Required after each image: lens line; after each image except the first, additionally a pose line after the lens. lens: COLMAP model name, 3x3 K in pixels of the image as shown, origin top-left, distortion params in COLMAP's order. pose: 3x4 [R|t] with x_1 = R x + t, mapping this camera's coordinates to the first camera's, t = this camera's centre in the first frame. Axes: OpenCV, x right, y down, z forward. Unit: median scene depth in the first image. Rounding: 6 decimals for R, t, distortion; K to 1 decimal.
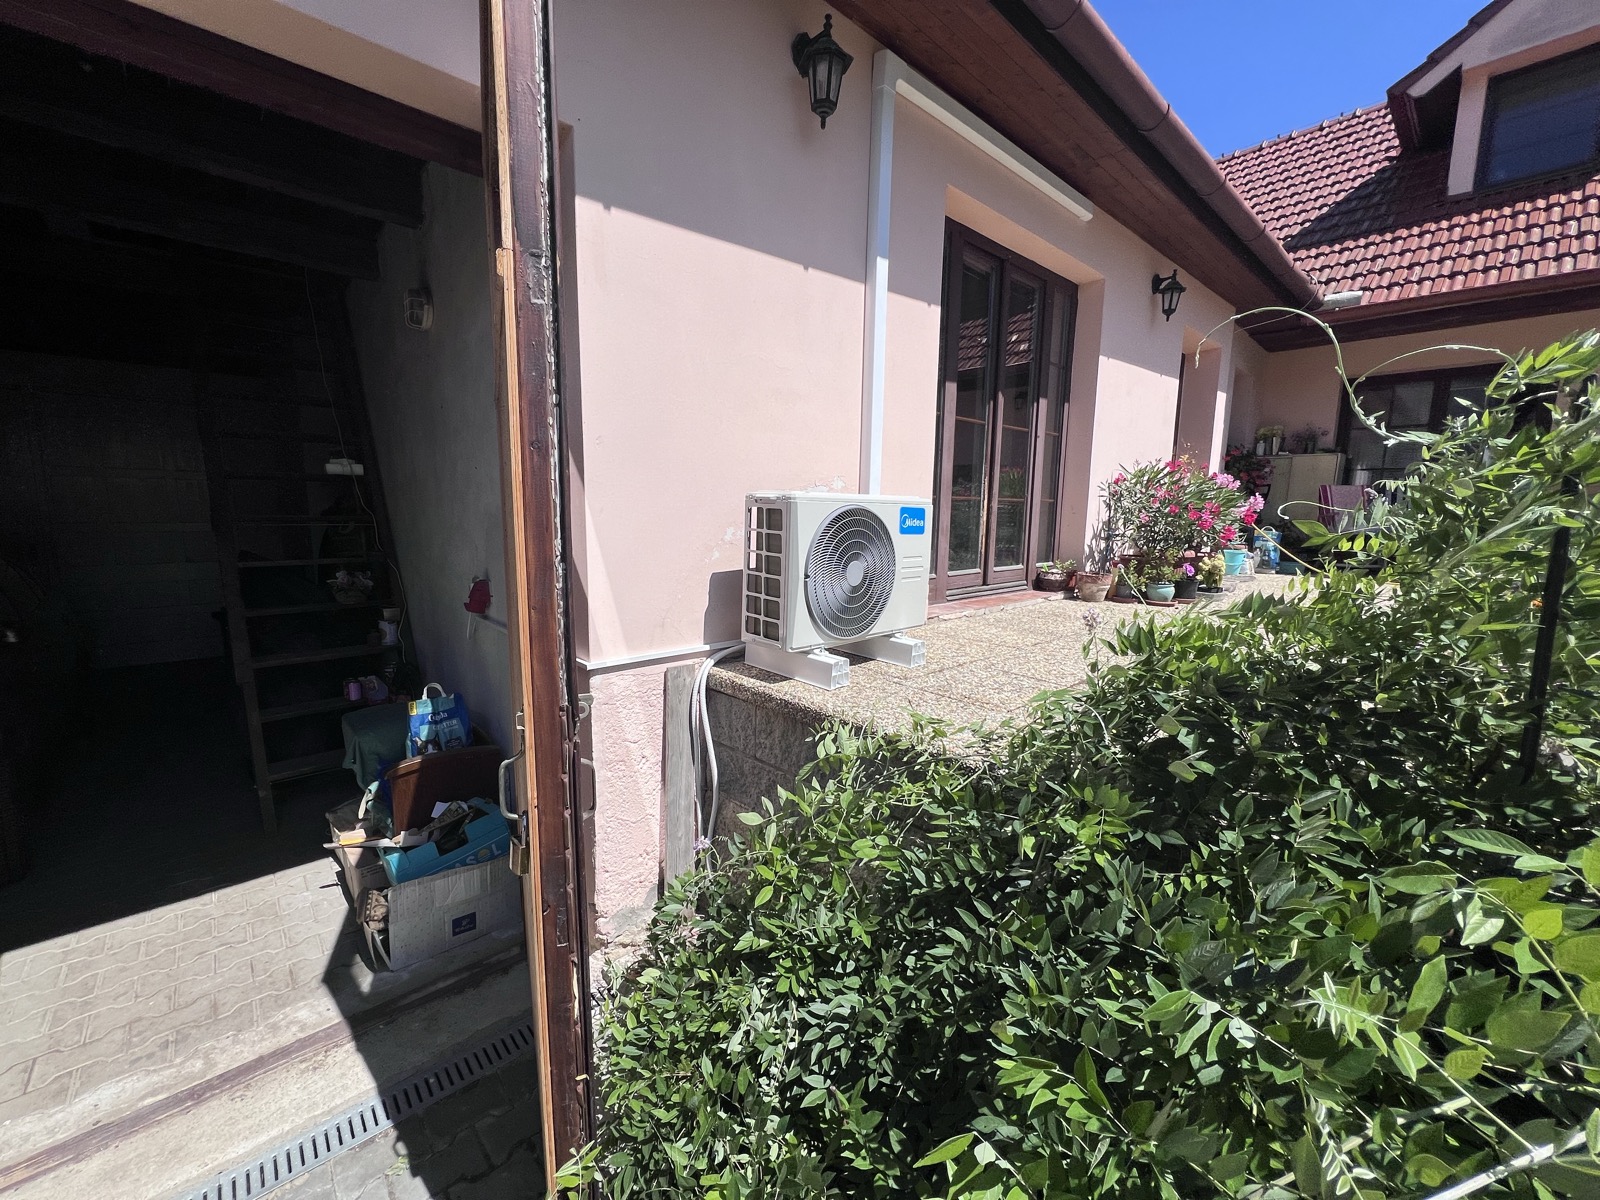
lens RADIAL K [[643.6, 0, 792.8], [0, 643.6, 594.9], [0, 0, 1]] dist [0.000200, 0.000209]
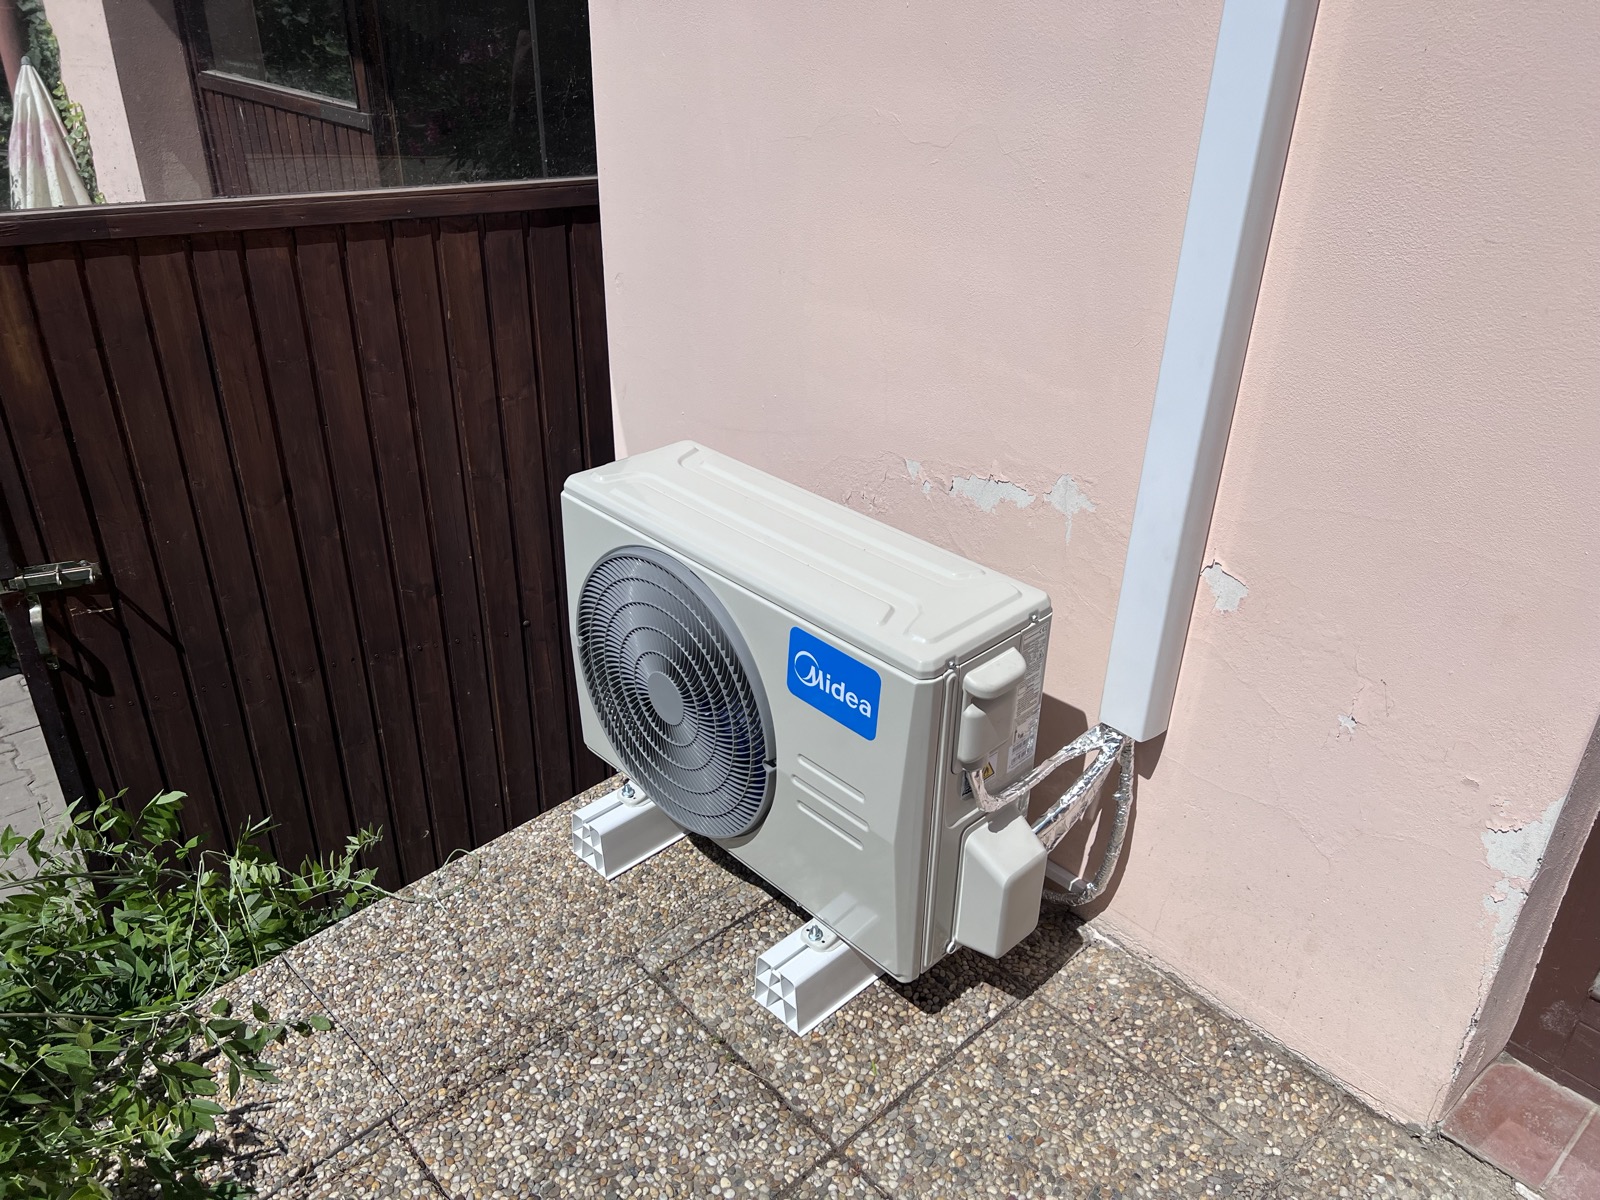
lens RADIAL K [[1203.1, 0, 800.0], [0, 1203.1, 600.0], [0, 0, 1]] dist [0.056356, -0.063346]
pose [[0.010962, 0.457329, -0.889230, 0.704827], [-0.155998, 0.879177, 0.450236, -0.421882], [0.987697, 0.133782, 0.080980, 0.912148]]
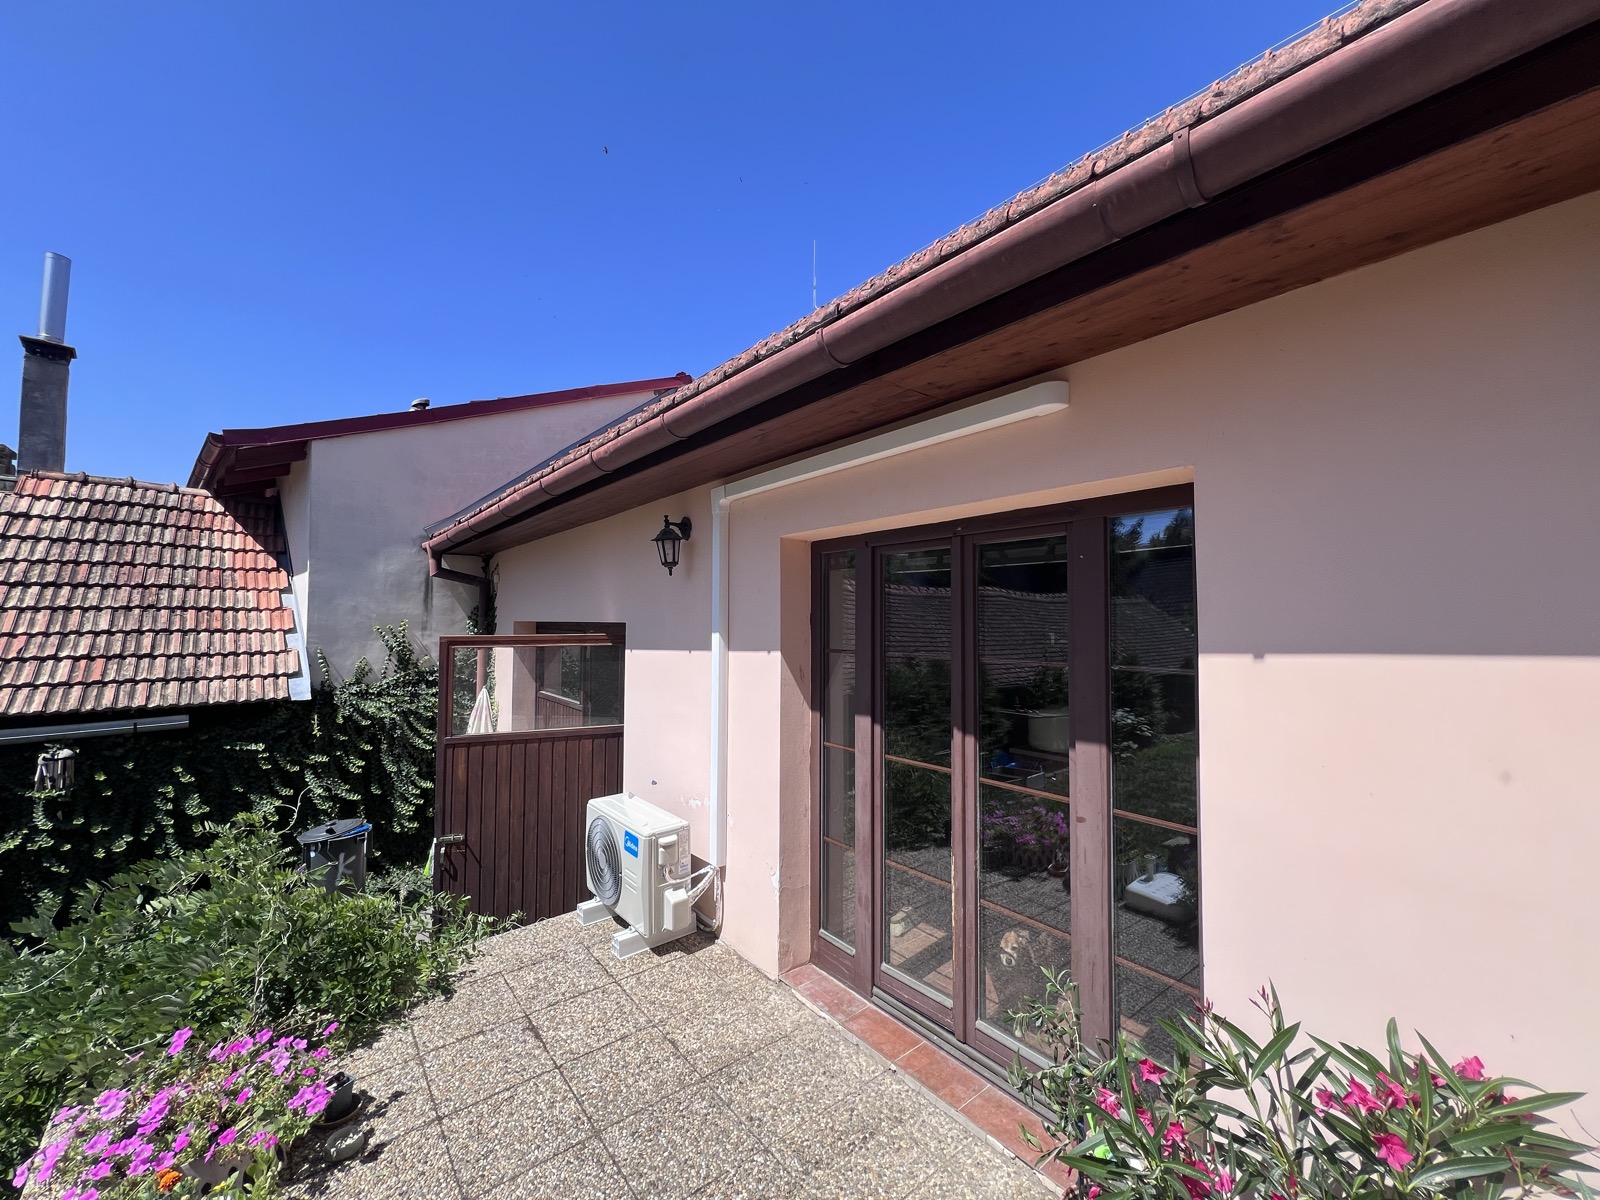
lens RADIAL K [[629.5, 0, 800.0], [0, 629.5, 600.0], [0, 0, 1]] dist [0.000489, 0.000040]
pose [[-0.054922, -0.049007, -0.997287, 1.487235], [-0.142209, 0.988997, -0.040768, -0.608489], [0.988312, 0.139585, -0.061287, 1.338725]]
